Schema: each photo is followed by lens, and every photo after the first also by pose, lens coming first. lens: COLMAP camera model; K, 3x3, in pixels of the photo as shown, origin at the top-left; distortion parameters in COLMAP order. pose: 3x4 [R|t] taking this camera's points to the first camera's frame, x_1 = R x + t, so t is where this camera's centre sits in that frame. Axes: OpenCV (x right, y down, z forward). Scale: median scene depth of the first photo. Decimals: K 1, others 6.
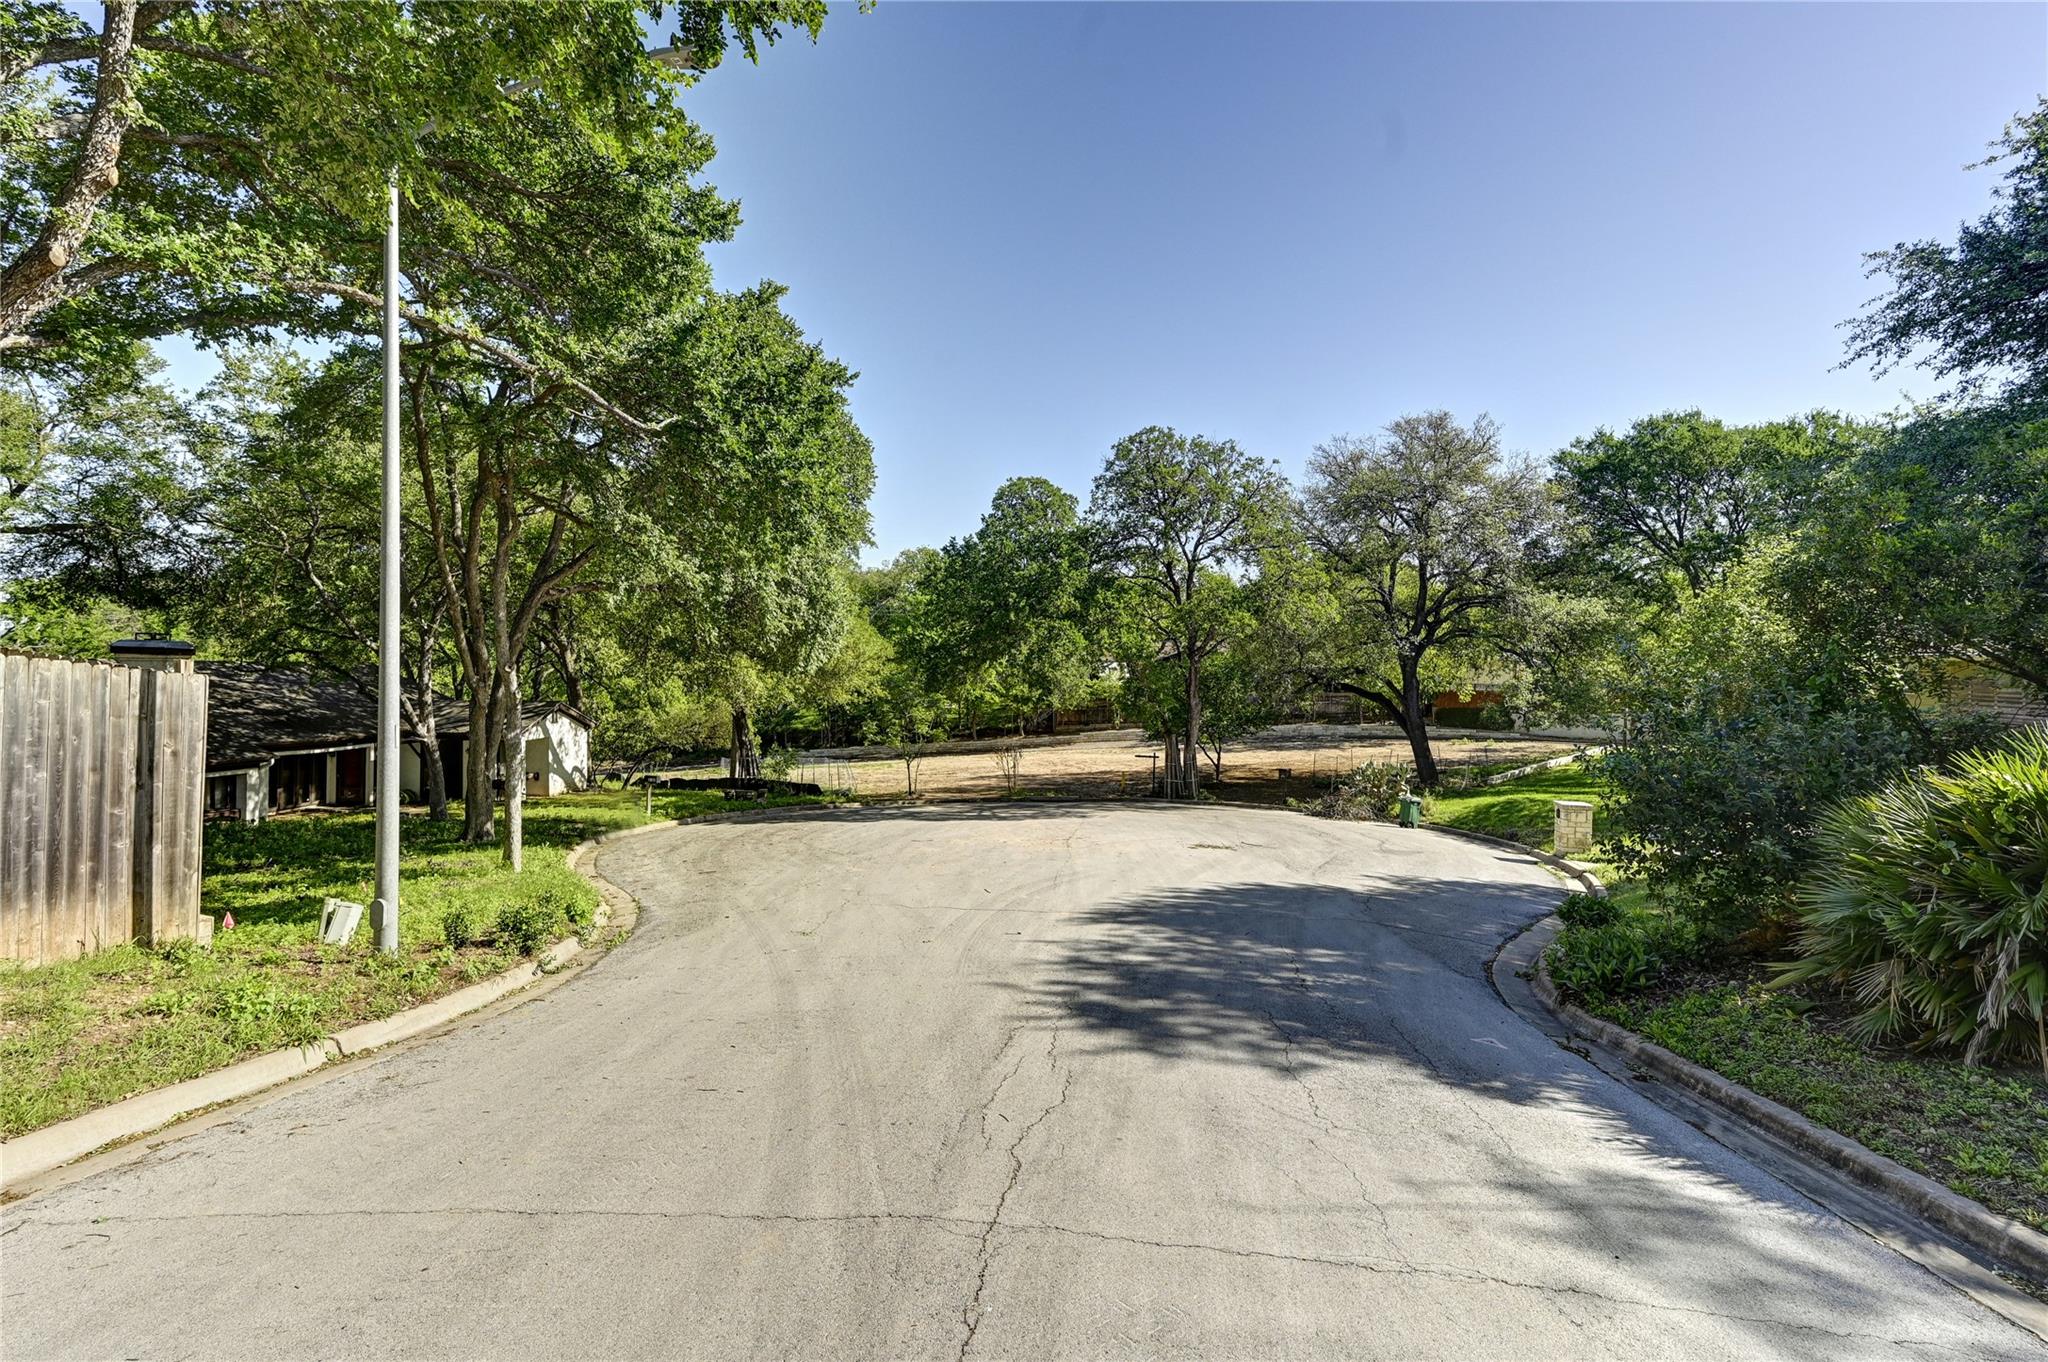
lens RADIAL K [[933.1, 0, 1024.0], [0, 933.1, 681.0], [0, 0, 1]] dist [-0.000137, 0.000000]
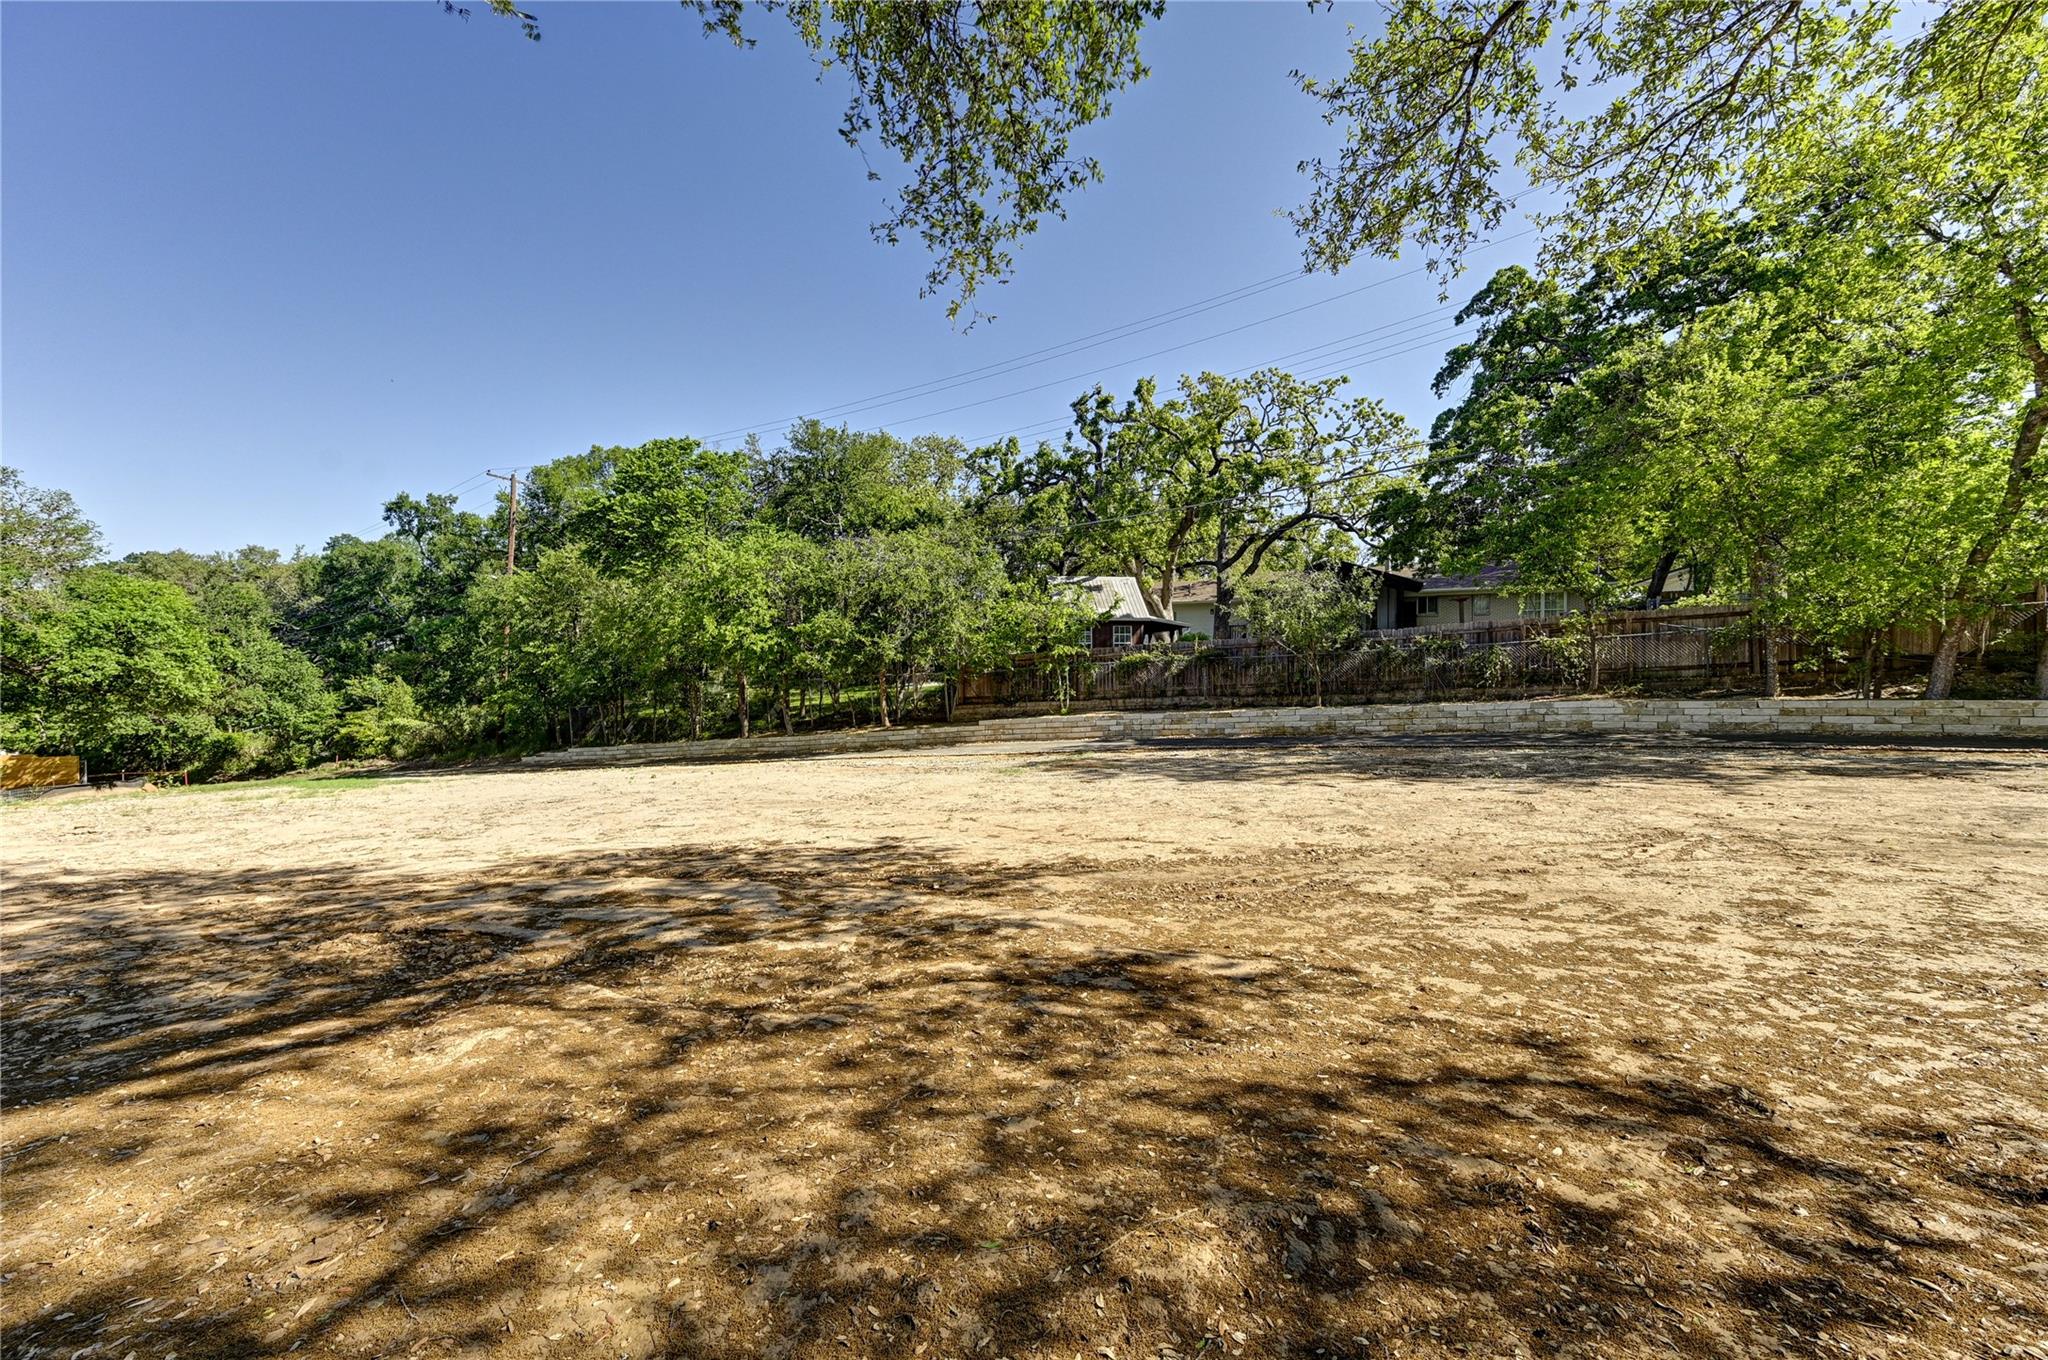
lens RADIAL K [[816.8, 0, 1024.0], [0, 816.8, 680.0], [0, 0, 1]] dist [0.016492, -0.000006]
pose [[0.938673, -0.012249, -0.344592, 0.230117], [0.008231, 0.999880, -0.013122, 0.043690], [0.344711, 0.009481, 0.938661, 0.673343]]
